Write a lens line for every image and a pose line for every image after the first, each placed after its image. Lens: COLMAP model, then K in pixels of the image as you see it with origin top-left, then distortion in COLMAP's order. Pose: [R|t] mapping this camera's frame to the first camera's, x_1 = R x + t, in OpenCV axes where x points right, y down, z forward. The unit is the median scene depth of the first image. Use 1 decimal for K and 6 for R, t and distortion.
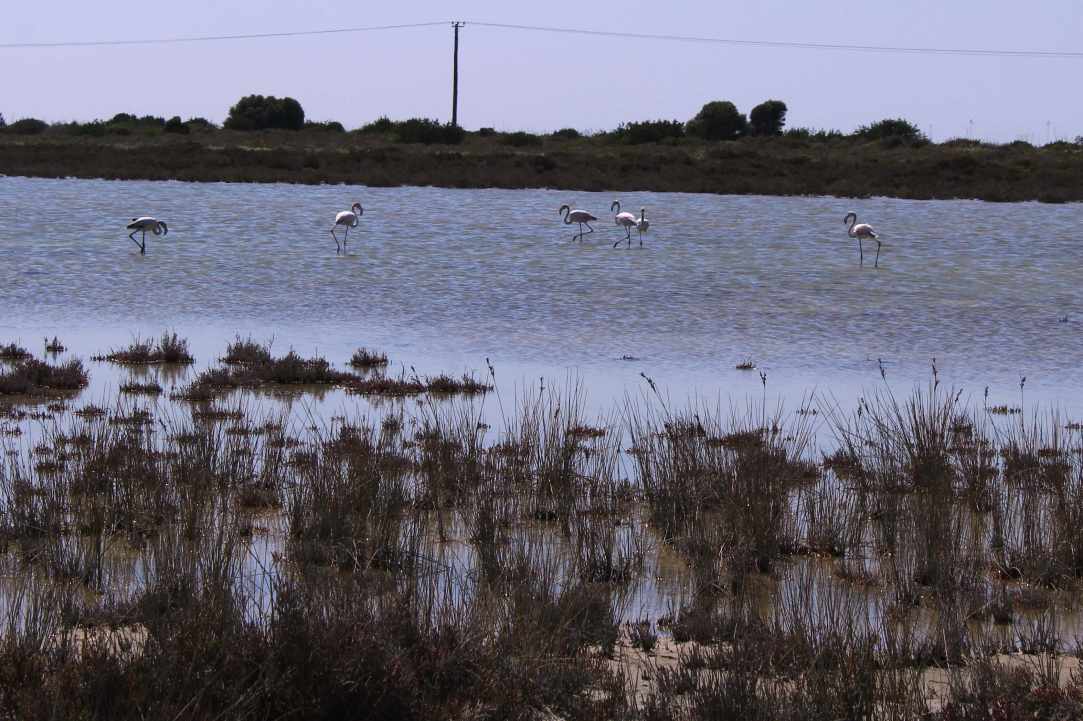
lens RADIAL K [[5248.5, 0, 541.5], [0, 5248.5, 360.5], [0, 0, 1]] dist [0.259984, 17.290048]
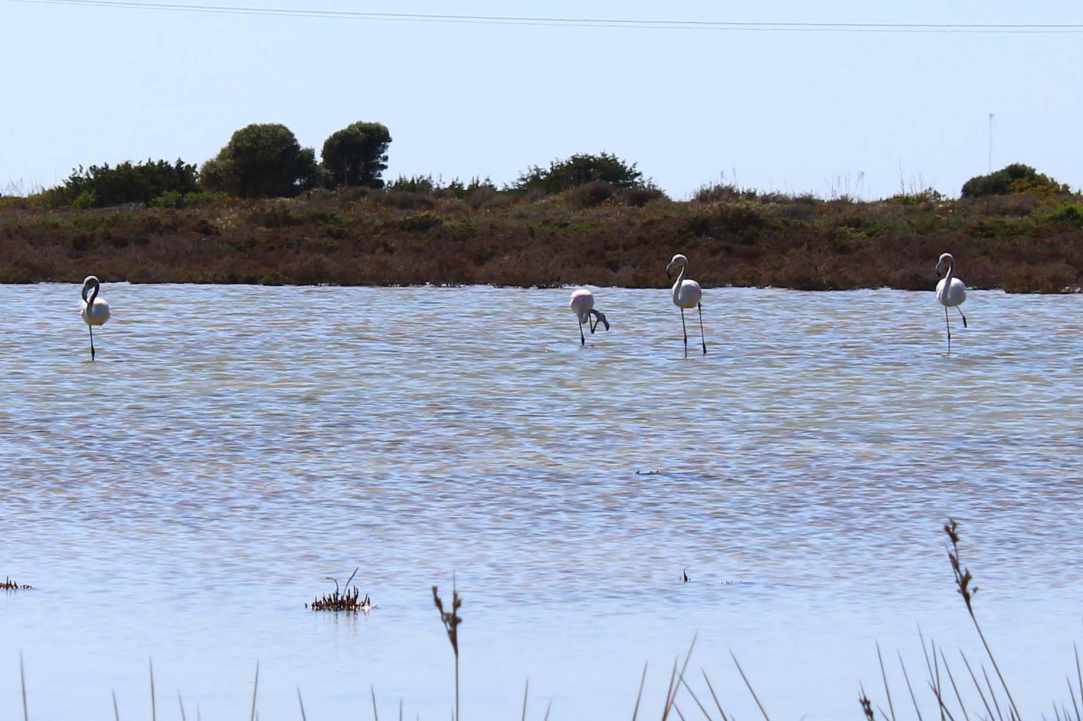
lens RADIAL K [[5969.9, 0, 541.5], [0, 5969.9, 360.5], [0, 0, 1]] dist [-0.090979, 0.672009]
pose [[0.996795, -0.013602, 0.078828, 0.014333], [0.017266, 0.998793, -0.045990, 0.002440], [-0.078107, 0.047204, 0.995827, 0.407395]]
